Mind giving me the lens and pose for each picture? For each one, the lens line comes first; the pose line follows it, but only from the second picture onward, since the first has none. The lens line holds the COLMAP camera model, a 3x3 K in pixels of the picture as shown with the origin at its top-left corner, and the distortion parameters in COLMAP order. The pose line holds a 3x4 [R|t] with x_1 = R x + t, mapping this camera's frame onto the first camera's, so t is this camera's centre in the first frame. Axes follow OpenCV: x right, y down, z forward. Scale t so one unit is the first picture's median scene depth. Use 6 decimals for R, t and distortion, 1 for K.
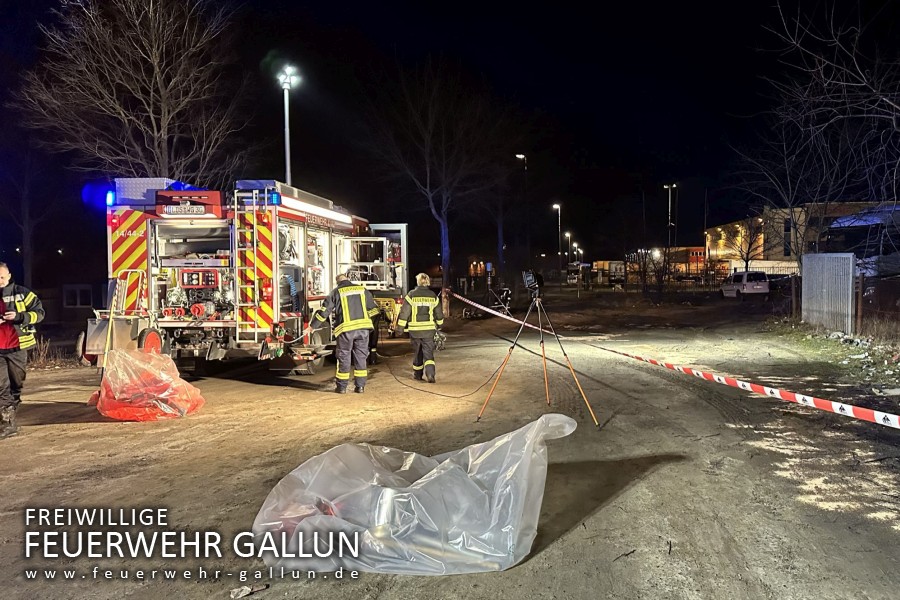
lens RADIAL K [[743.7, 0, 520.4], [0, 743.7, 299.2], [0, 0, 1]] dist [0.062026, -0.088001]
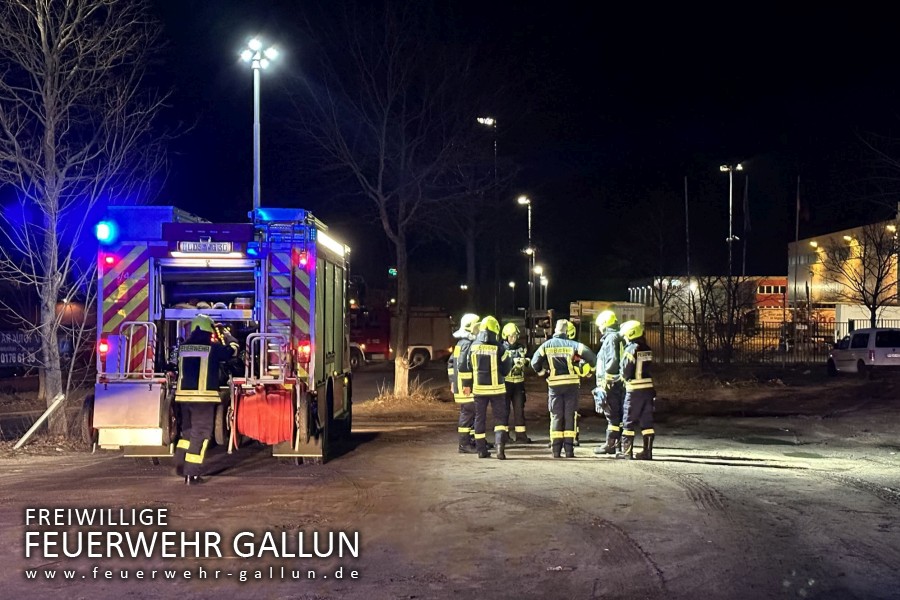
lens RADIAL K [[1503.3, 0, 511.2], [0, 1503.3, 305.2], [0, 0, 1]] dist [0.121610, 0.000000]
pose [[0.997732, 0.014145, 0.065801, -0.188935], [-0.011079, 0.998846, -0.046725, 0.010783], [-0.066386, 0.045890, 0.996738, -0.505618]]
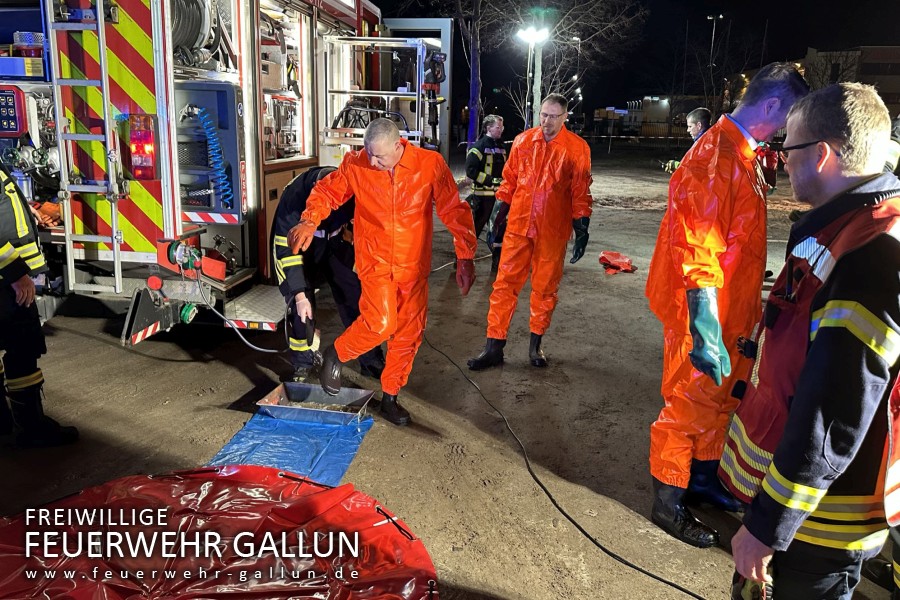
lens RADIAL K [[743.7, 0, 428.7], [0, 743.7, 299.4], [0, 0, 1]] dist [0.062026, -0.088001]
pose [[0.994224, 0.054294, -0.092582, -0.137271], [-0.034578, 0.978652, 0.202594, -0.015969], [0.101605, -0.198223, 0.974877, 0.542002]]
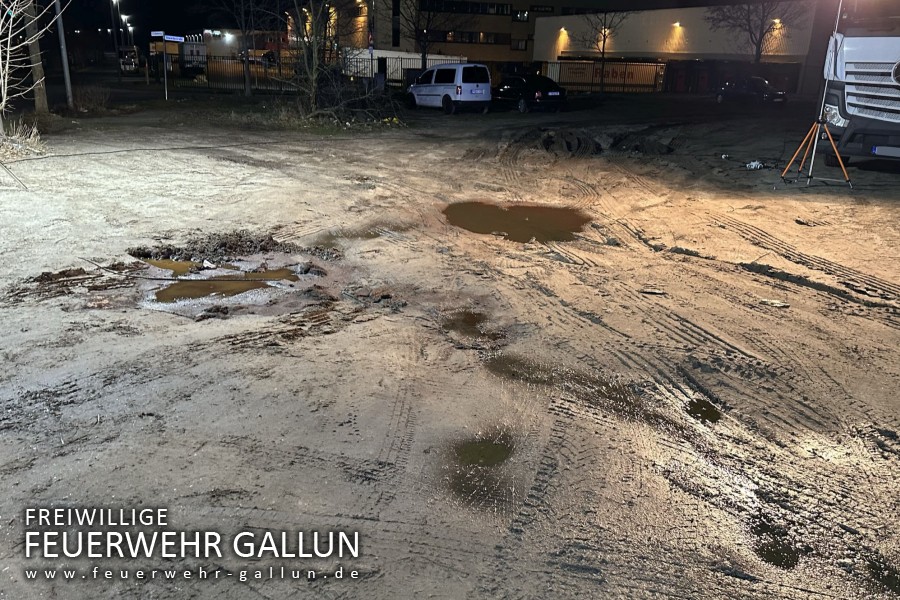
lens RADIAL K [[743.7, 0, 452.0], [0, 743.7, 307.1], [0, 0, 1]] dist [0.062026, -0.088001]
pose [[0.891145, -0.103102, 0.441849, 0.008339], [-0.022788, 0.962440, 0.270538, -0.035588], [-0.453146, -0.251158, 0.855324, 1.431398]]
